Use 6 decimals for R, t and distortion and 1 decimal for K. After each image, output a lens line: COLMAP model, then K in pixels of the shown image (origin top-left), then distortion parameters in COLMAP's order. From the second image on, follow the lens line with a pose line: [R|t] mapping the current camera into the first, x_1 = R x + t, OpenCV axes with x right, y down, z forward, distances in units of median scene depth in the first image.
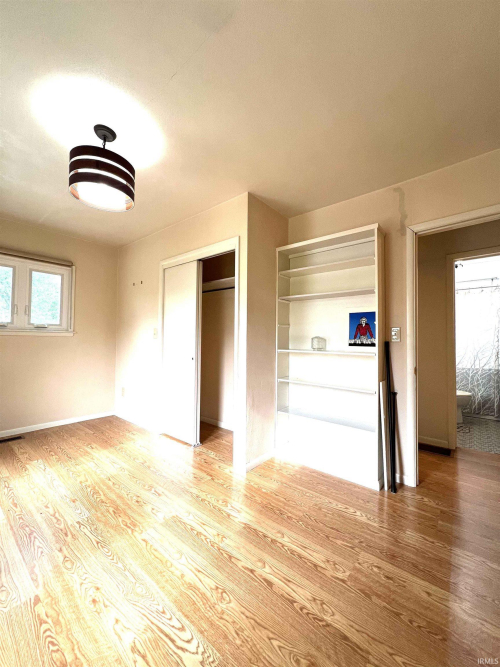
lens RADIAL K [[267.5, 0, 249.9], [0, 267.5, 330.4], [0, 0, 1]] dist [-0.001519, 0.000524]
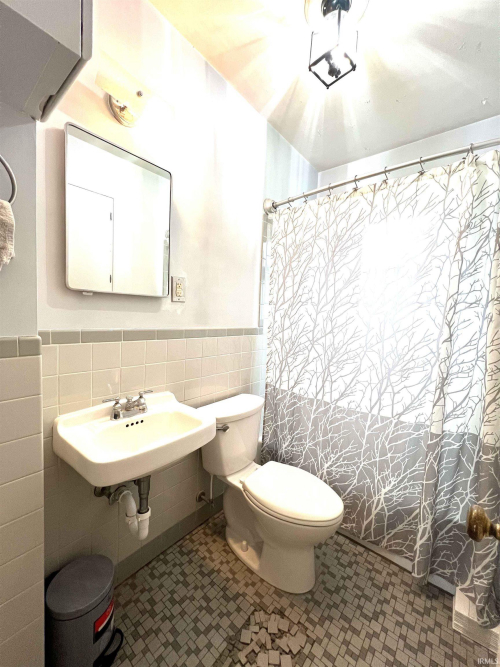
lens RADIAL K [[267.5, 0, 250.2], [0, 267.5, 333.6], [0, 0, 1]] dist [-0.001519, 0.000524]
pose [[0.999208, 0.032897, 0.022367, 0.679943], [-0.034996, 0.994266, 0.101042, 0.011090], [-0.018915, -0.101745, 0.994631, 0.690480]]
